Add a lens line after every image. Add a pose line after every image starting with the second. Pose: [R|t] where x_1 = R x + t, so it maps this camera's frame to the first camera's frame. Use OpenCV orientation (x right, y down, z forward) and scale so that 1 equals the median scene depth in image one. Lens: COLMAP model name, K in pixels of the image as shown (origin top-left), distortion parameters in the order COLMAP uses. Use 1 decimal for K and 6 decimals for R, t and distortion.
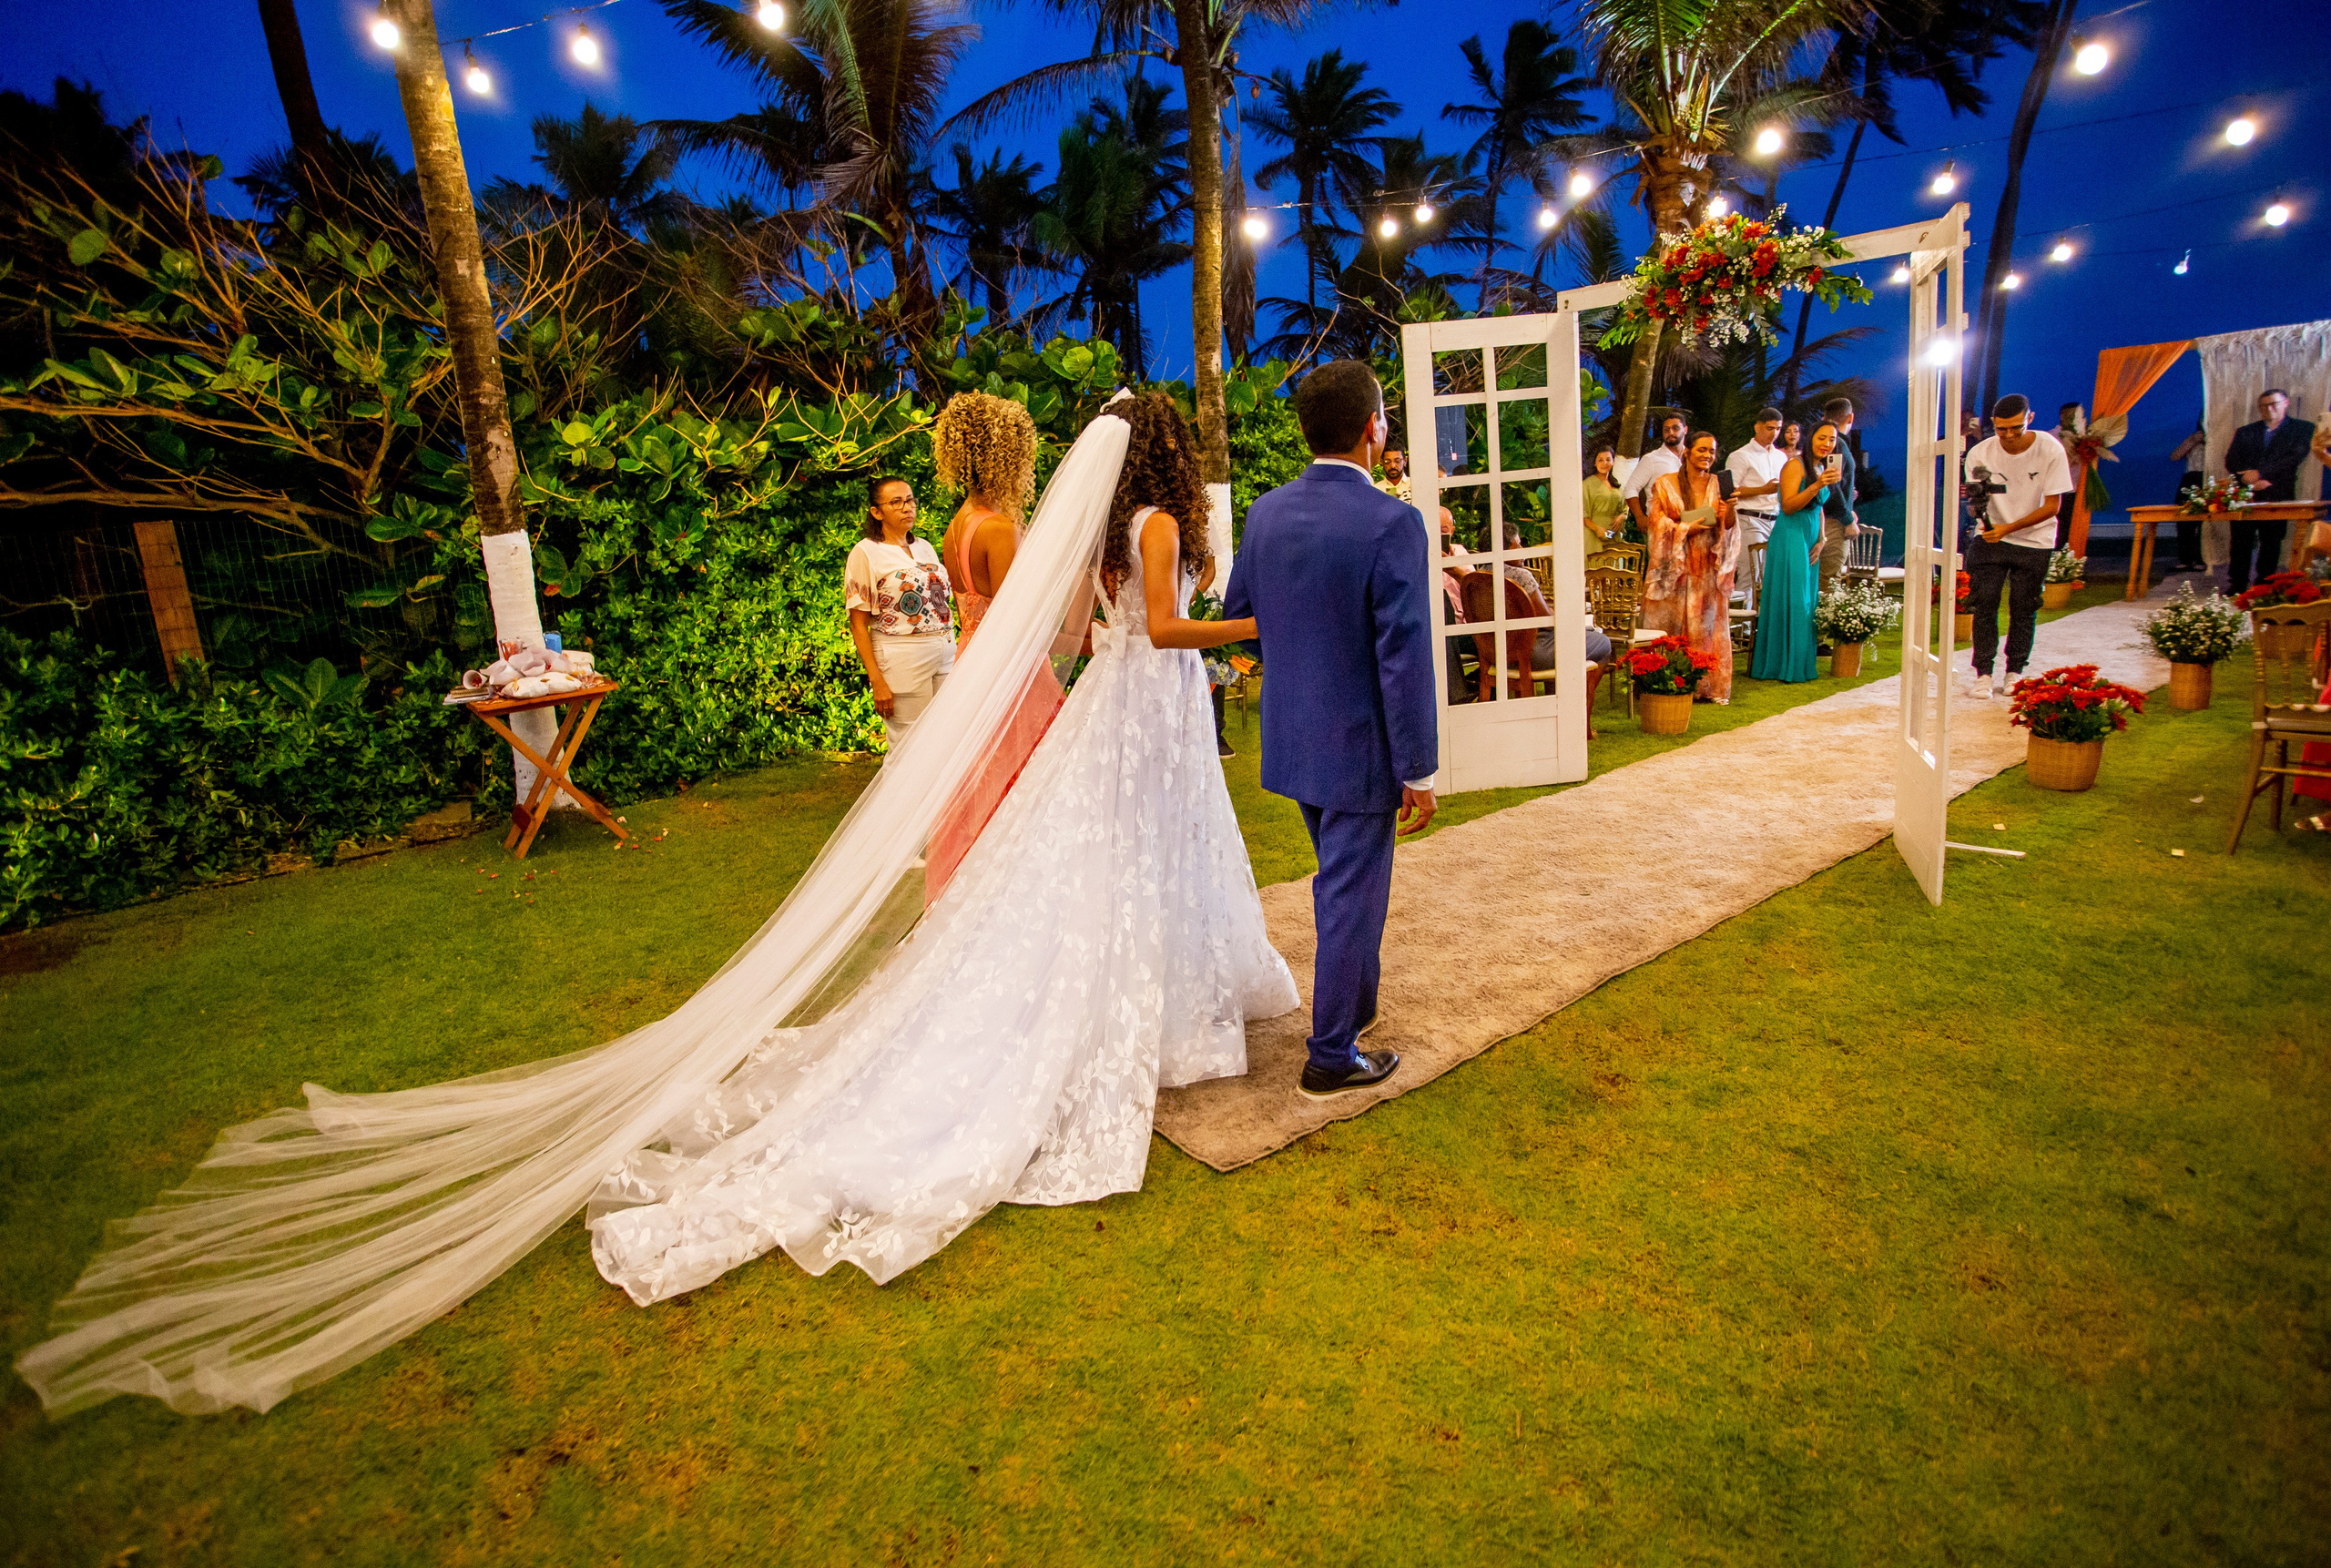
lens RADIAL K [[1172.3, 0, 1171.4], [0, 1172.3, 785.1], [0, 0, 1]] dist [-0.055004, 0.004448]
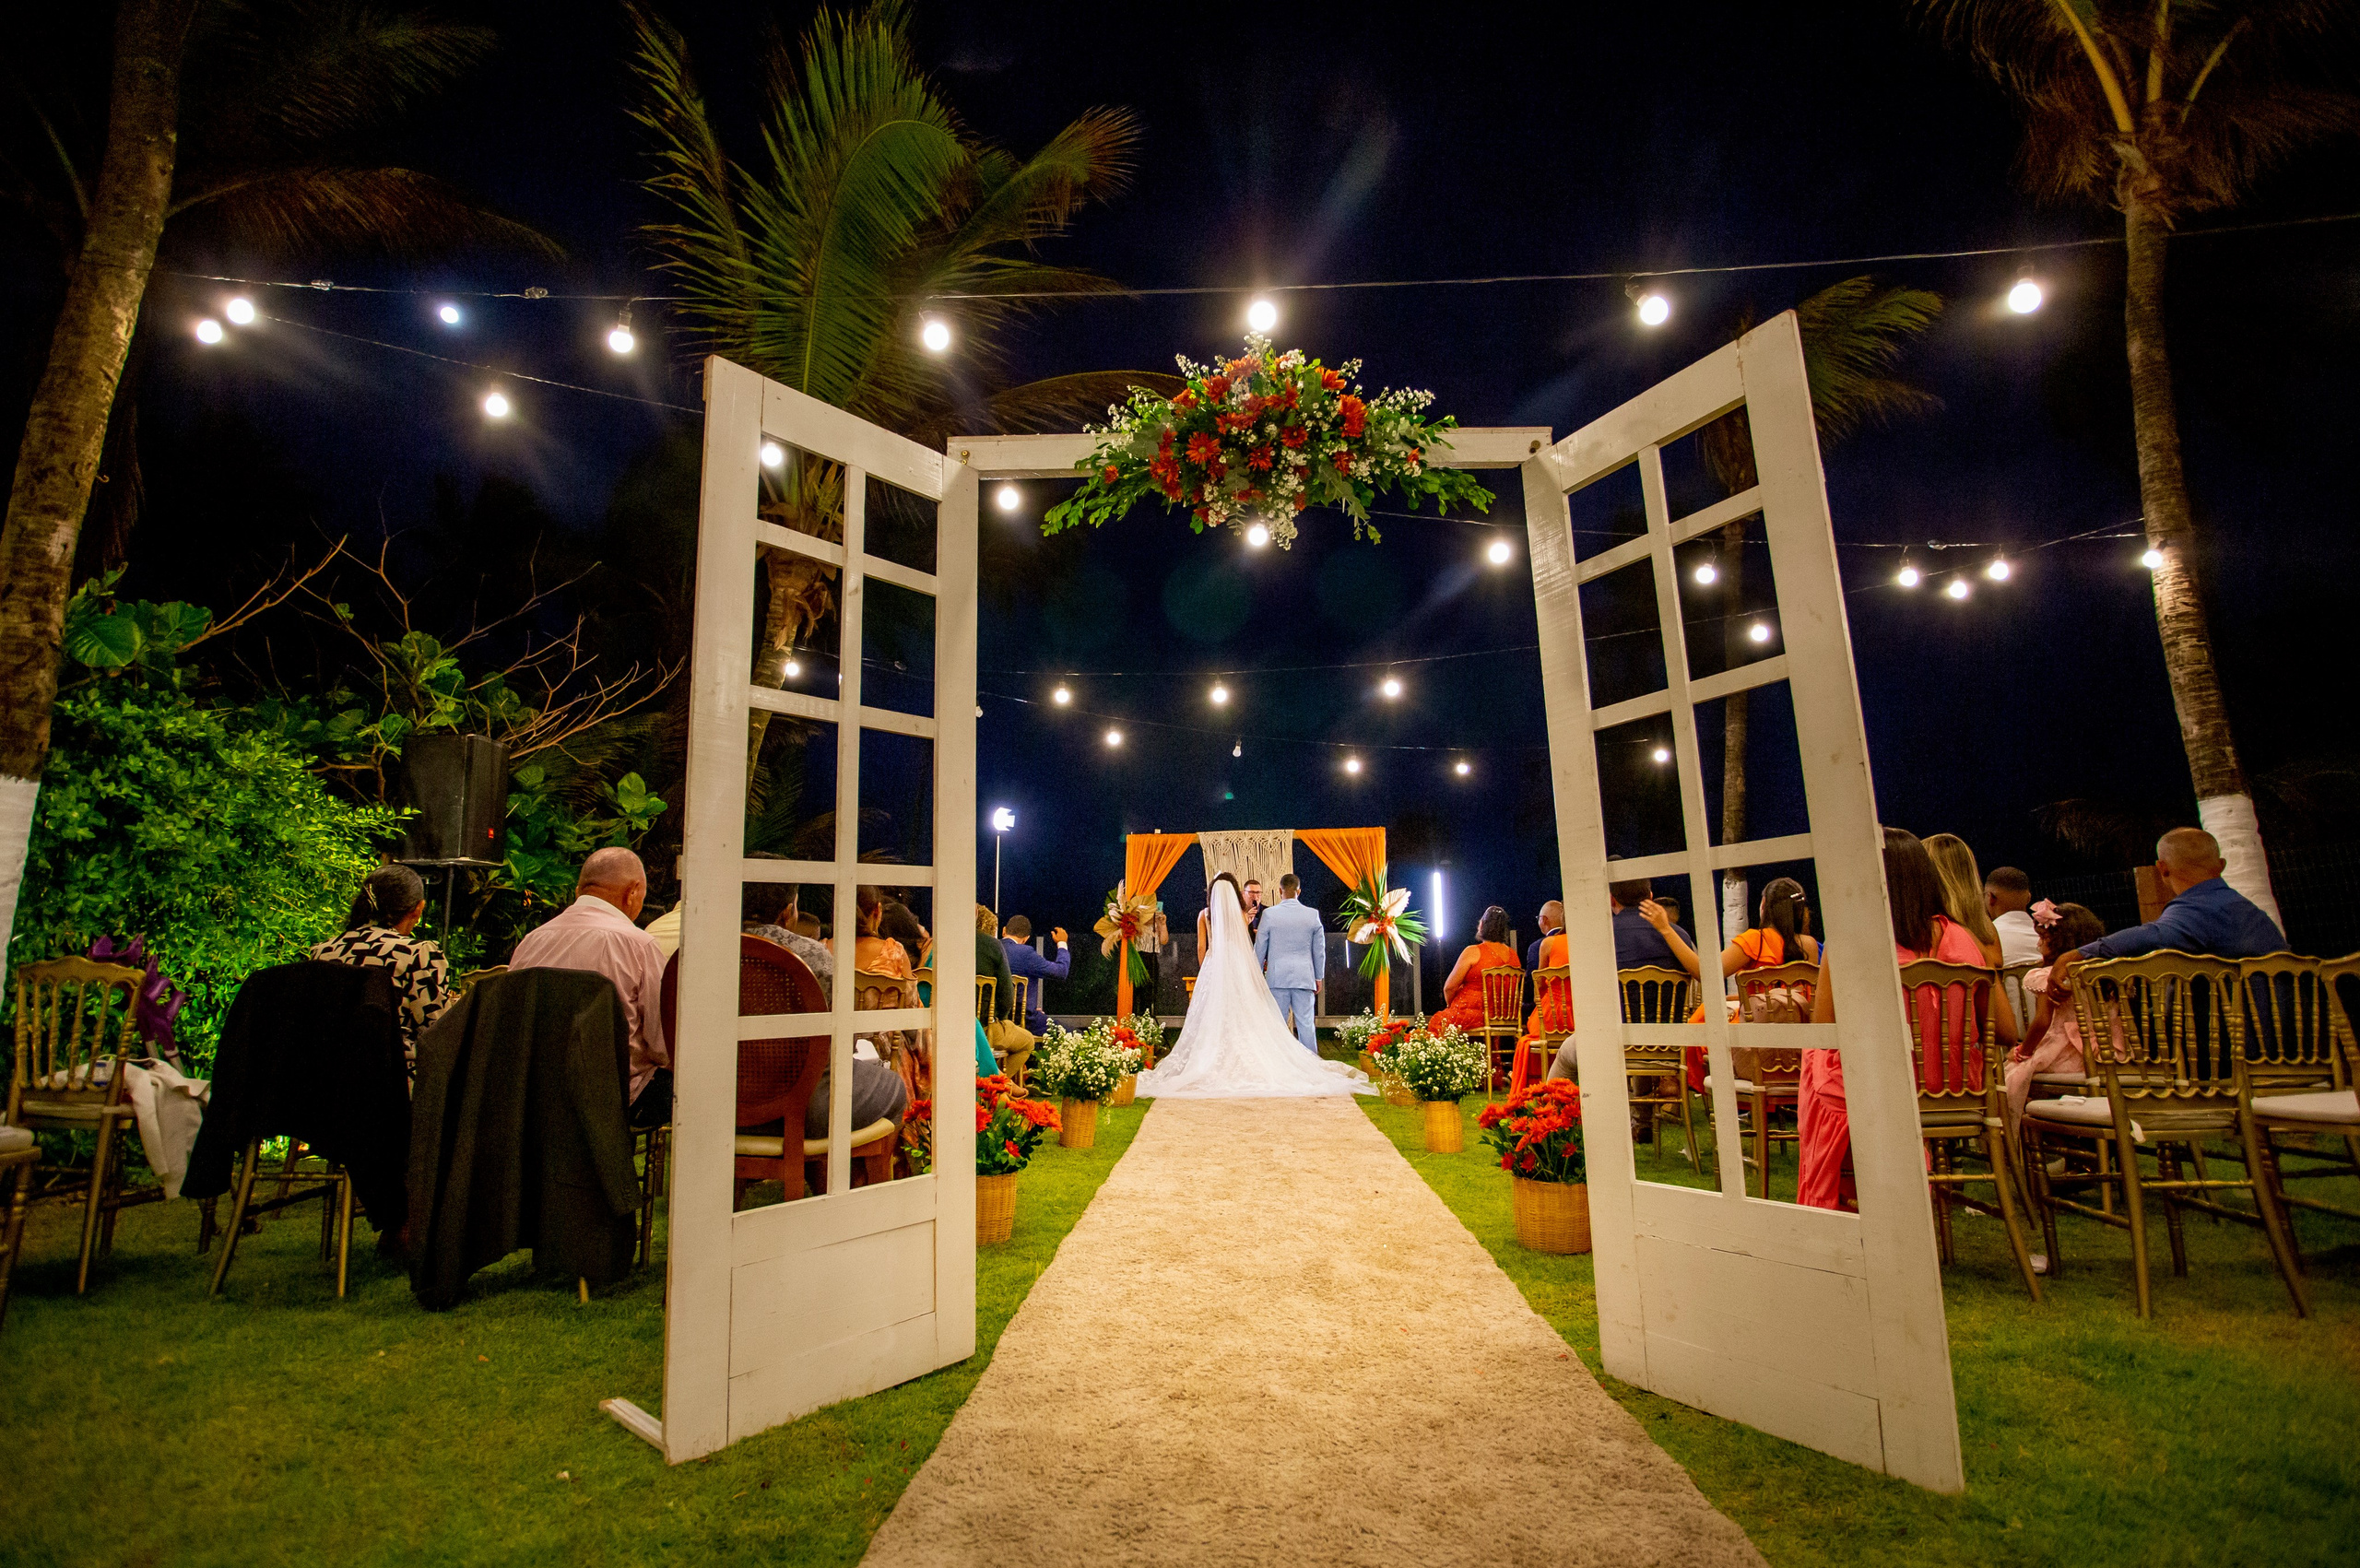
lens RADIAL K [[1186.8, 0, 1189.9], [0, 1186.8, 782.2], [0, 0, 1]] dist [-0.055004, 0.004448]
pose [[0.632979, 0.188886, 0.750772, 0.002335], [0.147099, 0.922767, -0.356178, -0.033954], [-0.760065, 0.335892, 0.556307, 0.512642]]
